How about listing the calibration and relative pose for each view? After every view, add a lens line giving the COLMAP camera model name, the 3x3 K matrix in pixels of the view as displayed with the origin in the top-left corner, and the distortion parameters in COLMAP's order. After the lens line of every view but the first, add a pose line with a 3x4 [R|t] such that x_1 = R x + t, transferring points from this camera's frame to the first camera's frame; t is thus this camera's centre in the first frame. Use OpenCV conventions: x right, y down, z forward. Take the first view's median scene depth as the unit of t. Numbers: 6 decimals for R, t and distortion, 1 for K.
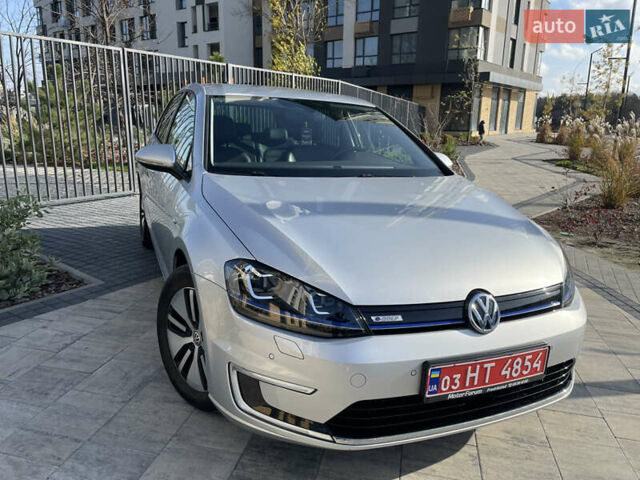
lens RADIAL K [[485.2, 0, 320.6], [0, 485.2, 238.9], [0, 0, 1]] dist [0.072311, -0.089833]
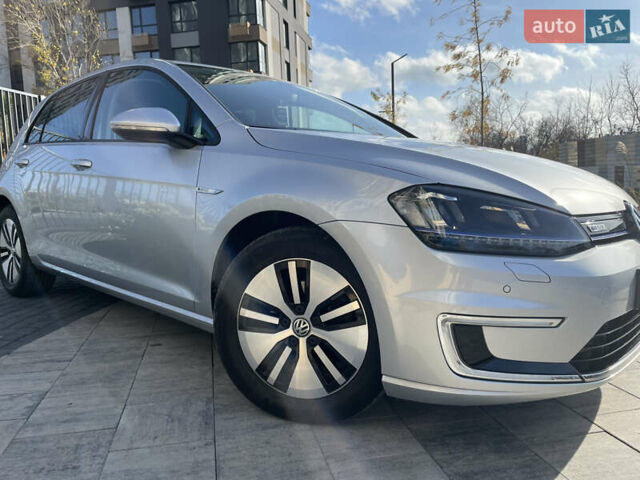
lens RADIAL K [[485.2, 0, 320.9], [0, 485.2, 236.6], [0, 0, 1]] dist [0.072311, -0.089833]
pose [[0.906878, -0.102617, 0.408708, -0.498894], [0.151766, 0.984346, -0.089605, 0.133764], [-0.393115, 0.143289, 0.908256, 0.285013]]
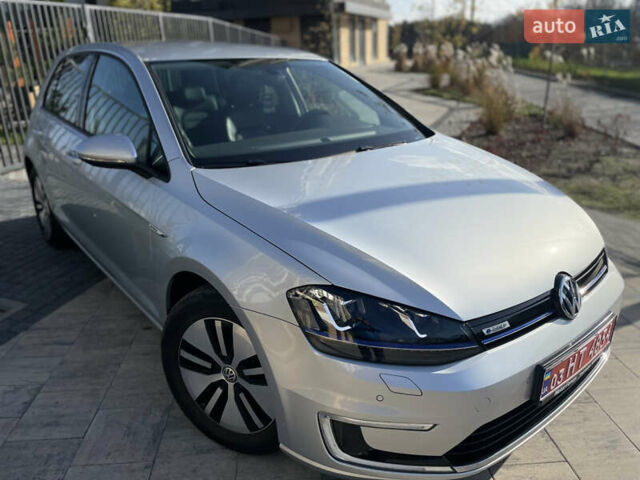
lens RADIAL K [[485.2, 0, 321.8], [0, 485.2, 234.3], [0, 0, 1]] dist [0.072311, -0.089833]
pose [[0.957664, -0.149239, 0.246186, -0.263618], [0.120898, 0.984565, 0.126555, -0.113073], [-0.261273, -0.091434, 0.960925, 0.177519]]
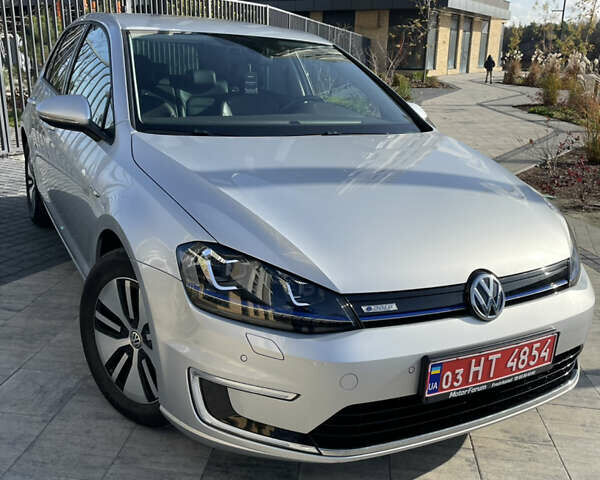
lens RADIAL K [[607.9, 0, 298.0], [0, 607.9, 239.2], [0, 0, 1]] dist [0.042489, 0.000000]
pose [[0.995416, -0.026494, 0.091902, -0.071917], [0.021445, 0.998228, 0.055503, -0.012431], [-0.093209, -0.053278, 0.994220, -0.021496]]
